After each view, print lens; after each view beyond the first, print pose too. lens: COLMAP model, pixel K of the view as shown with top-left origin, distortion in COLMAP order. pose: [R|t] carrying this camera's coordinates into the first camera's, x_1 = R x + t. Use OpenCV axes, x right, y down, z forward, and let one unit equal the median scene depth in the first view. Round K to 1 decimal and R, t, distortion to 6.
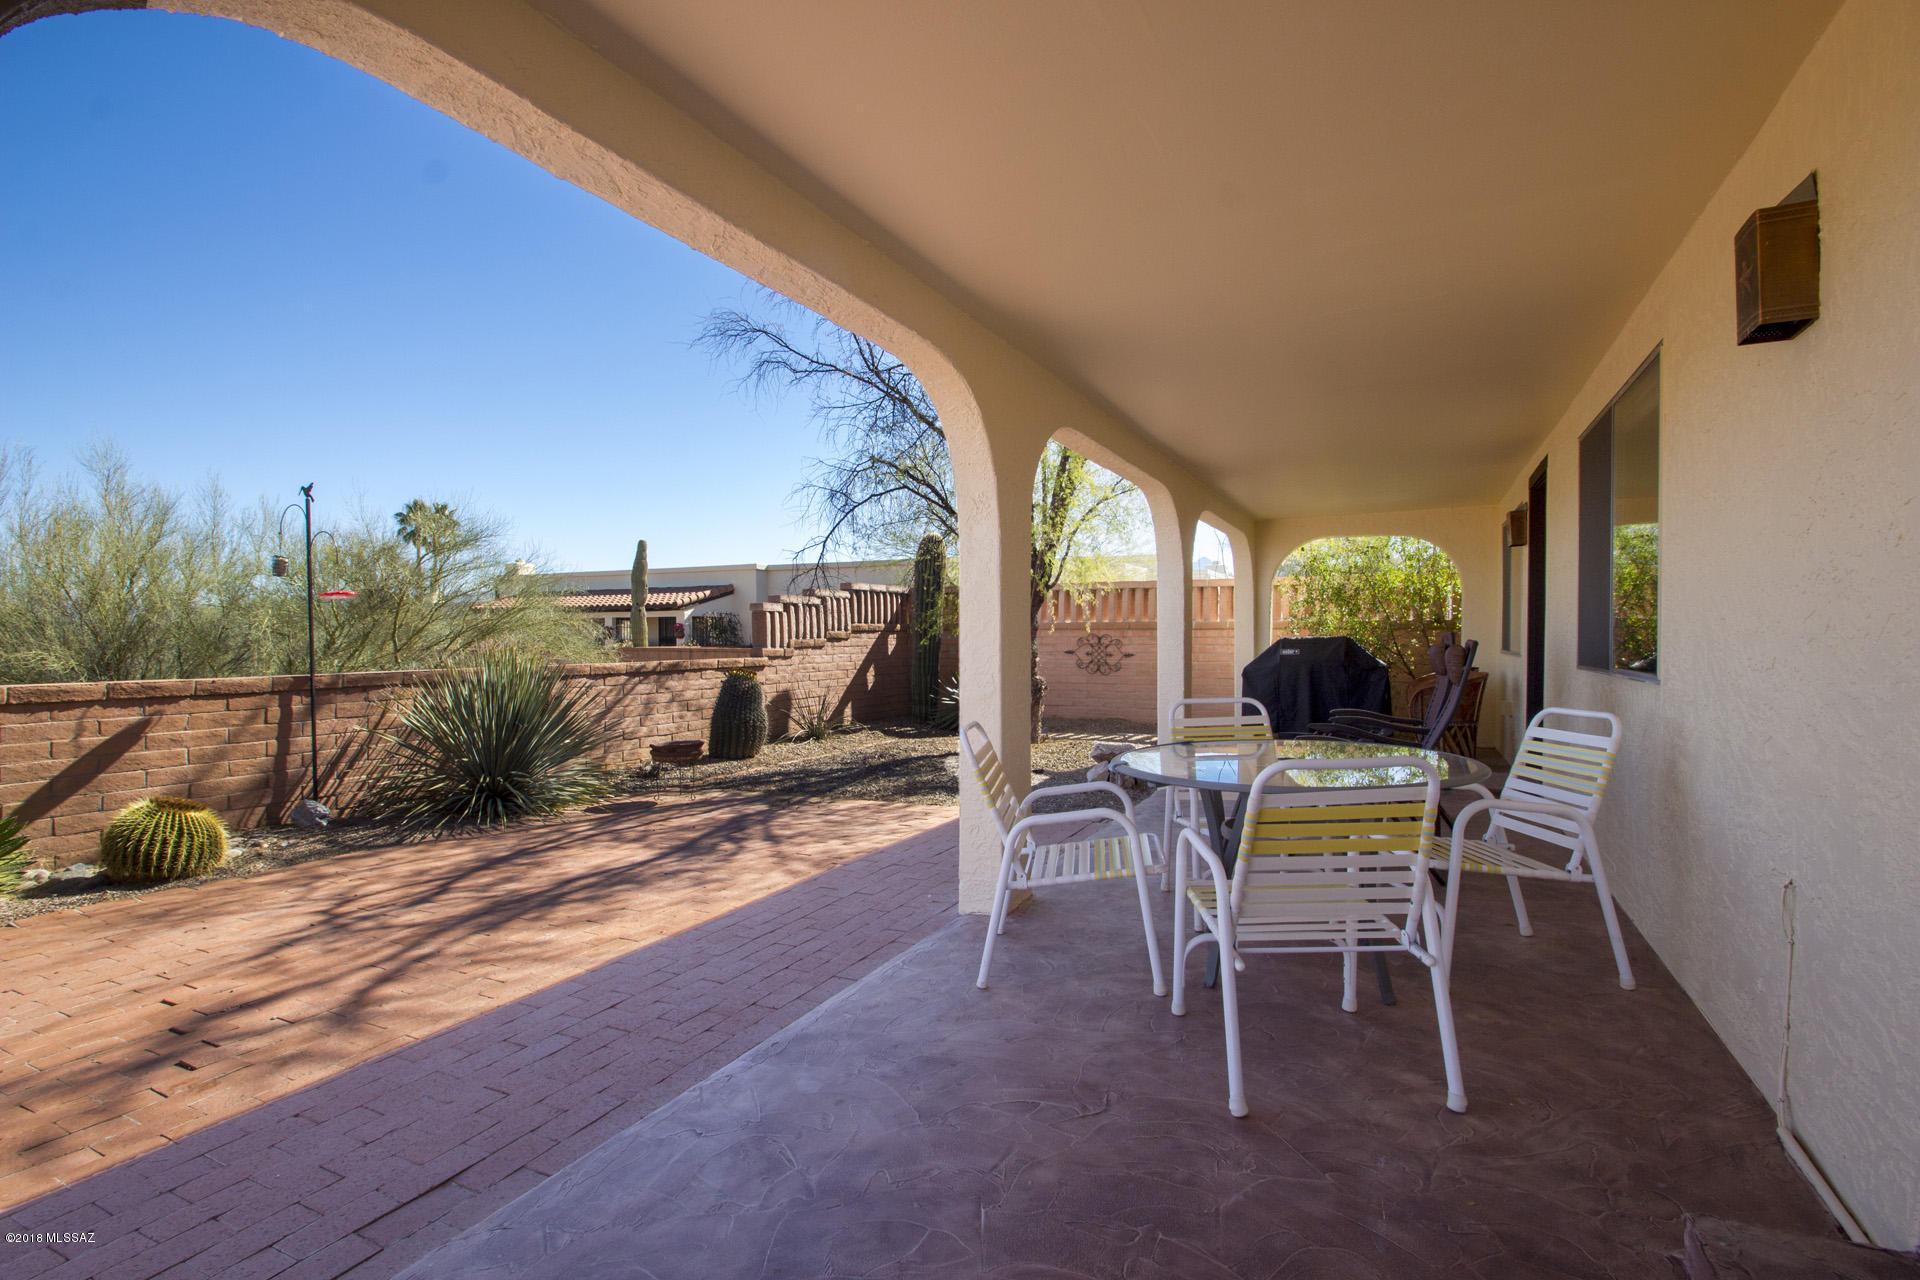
lens RADIAL K [[909.3, 0, 960.3], [0, 909.3, 649.1], [0, 0, 1]] dist [0.002480, -0.005621]
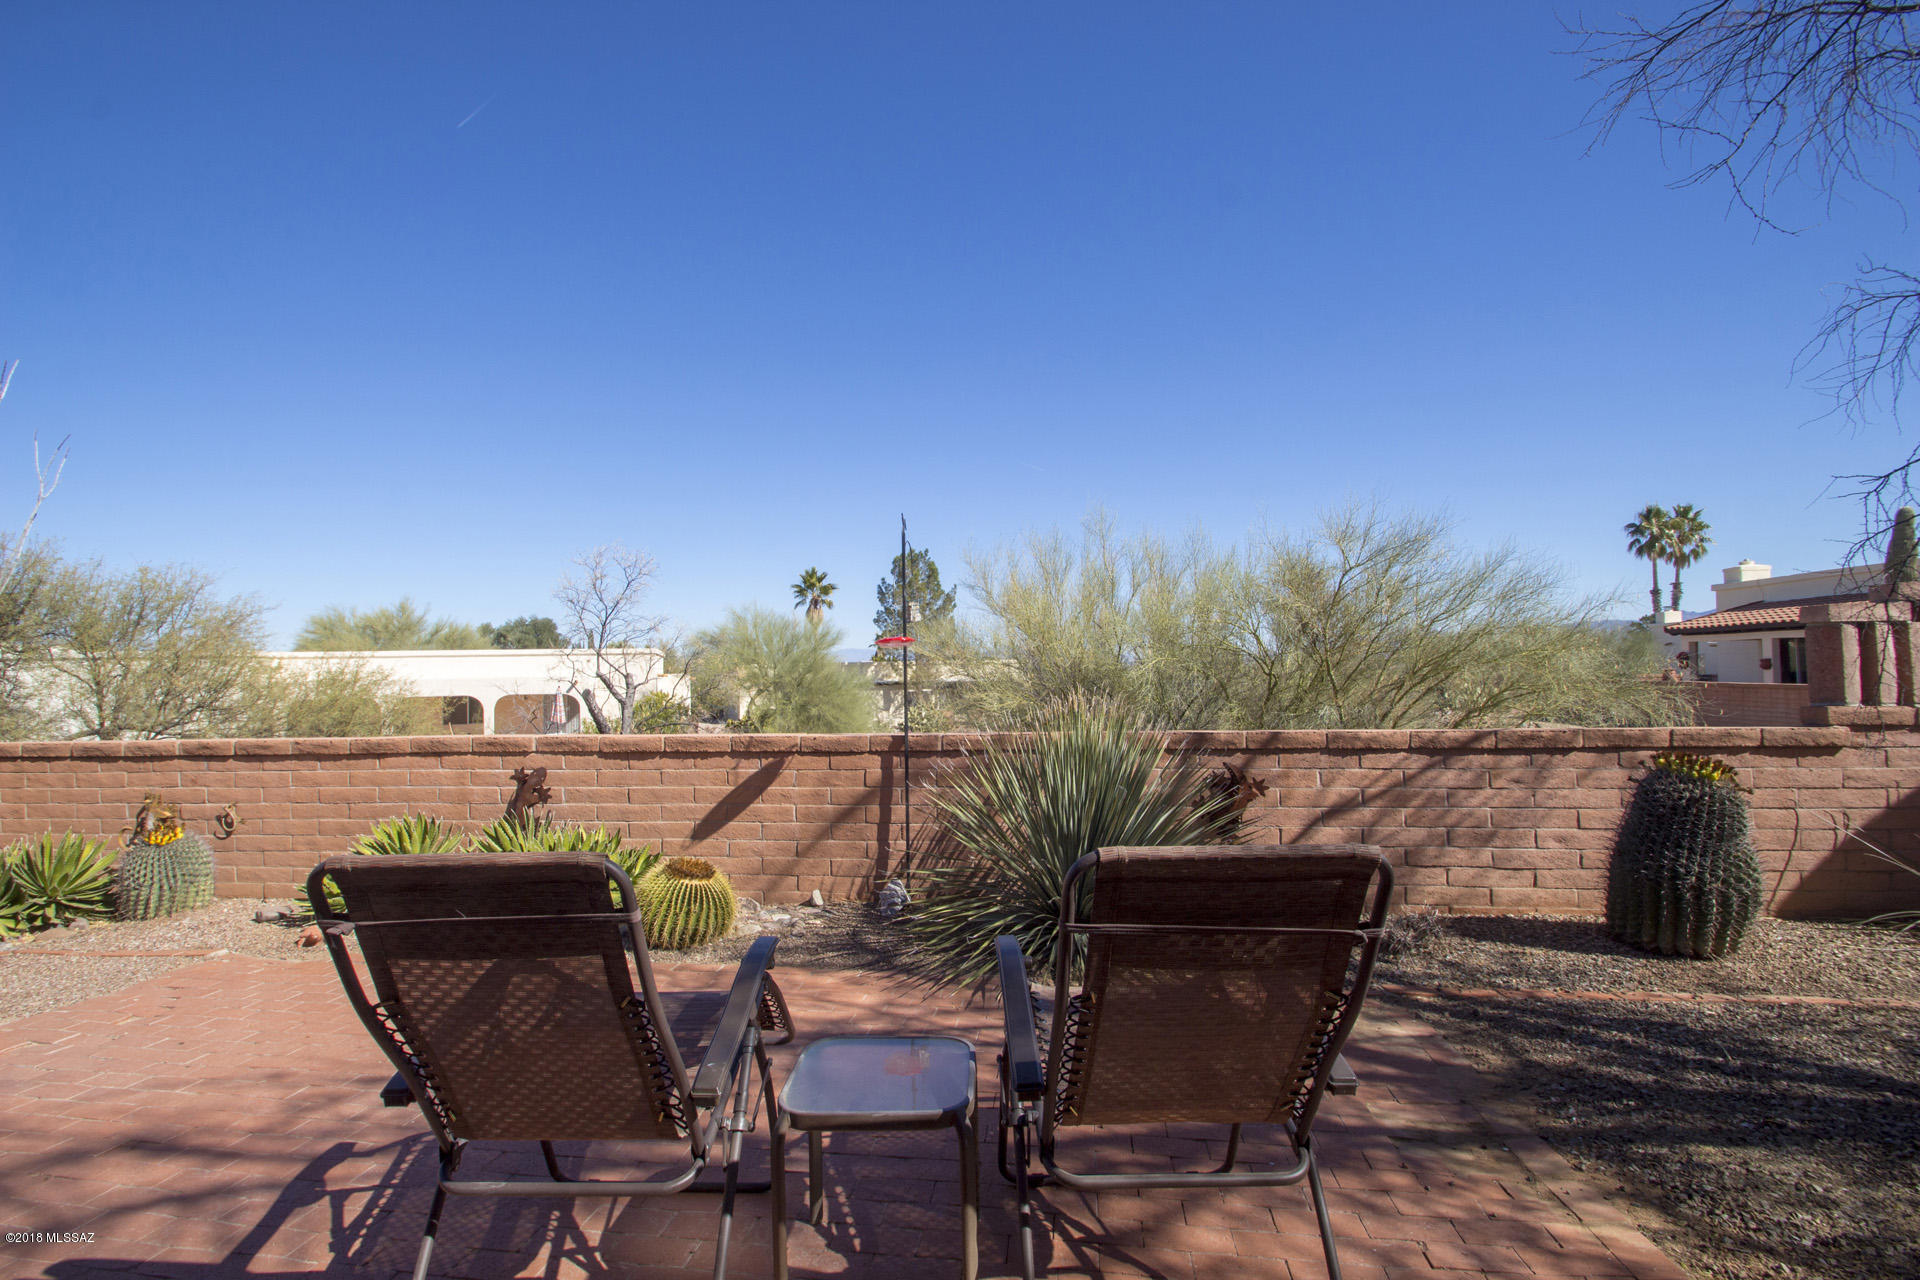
lens RADIAL K [[909.3, 0, 949.1], [0, 909.3, 638.8], [0, 0, 1]] dist [0.002480, -0.005621]
pose [[0.315029, -0.036215, -0.948391, 0.117468], [0.000081, 0.999273, -0.038131, -0.028677], [0.949082, 0.011935, 0.314803, 0.758103]]
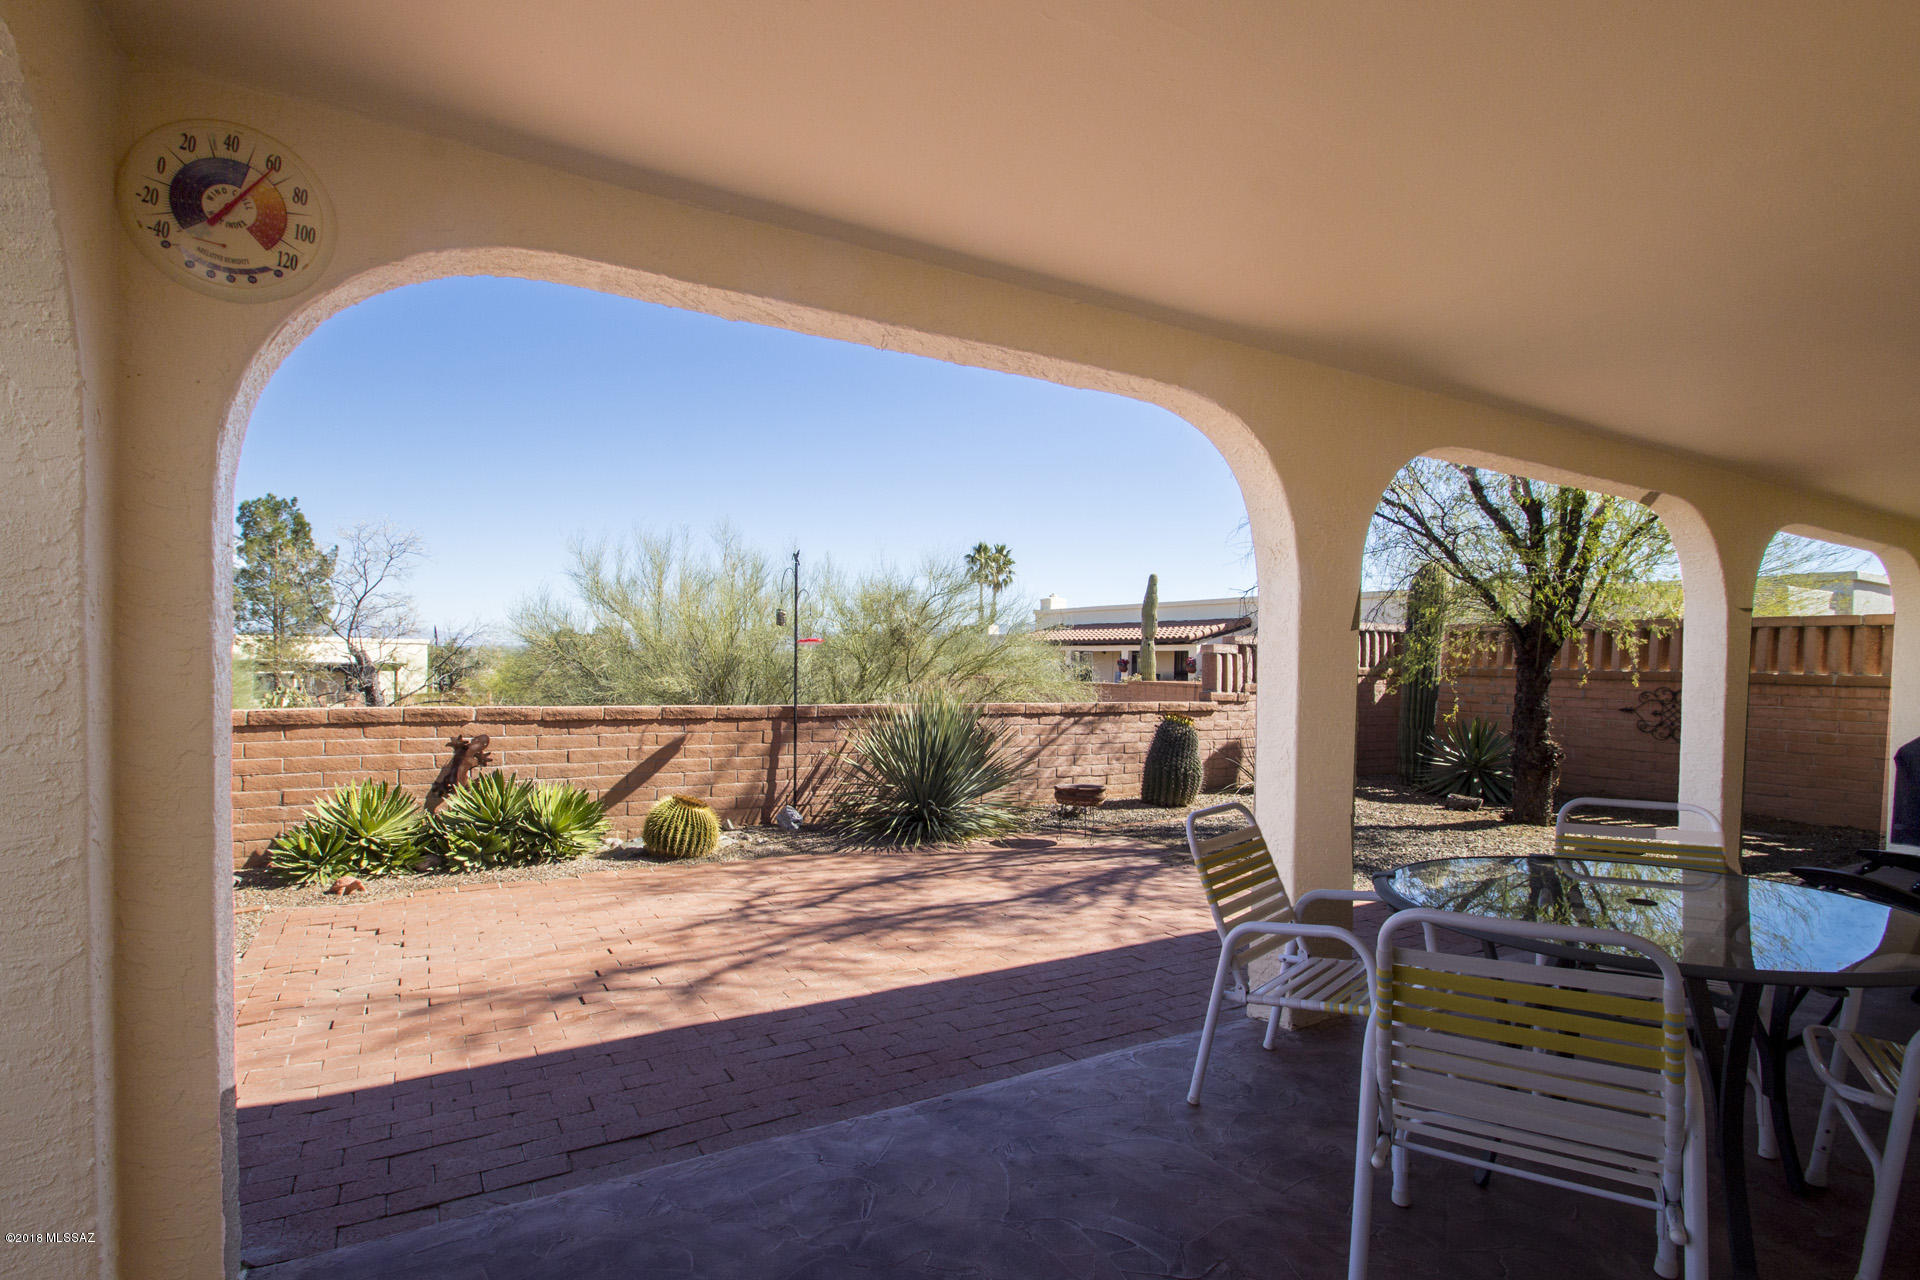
lens RADIAL K [[947.2, 0, 961.6], [0, 947.2, 673.1], [0, 0, 1]] dist [0.003283, -0.000034]
pose [[0.840603, 0.026280, -0.541014, 0.165478], [-0.030690, 0.999529, 0.000868, -0.023182], [0.540782, 0.015874, 0.841013, 0.044709]]
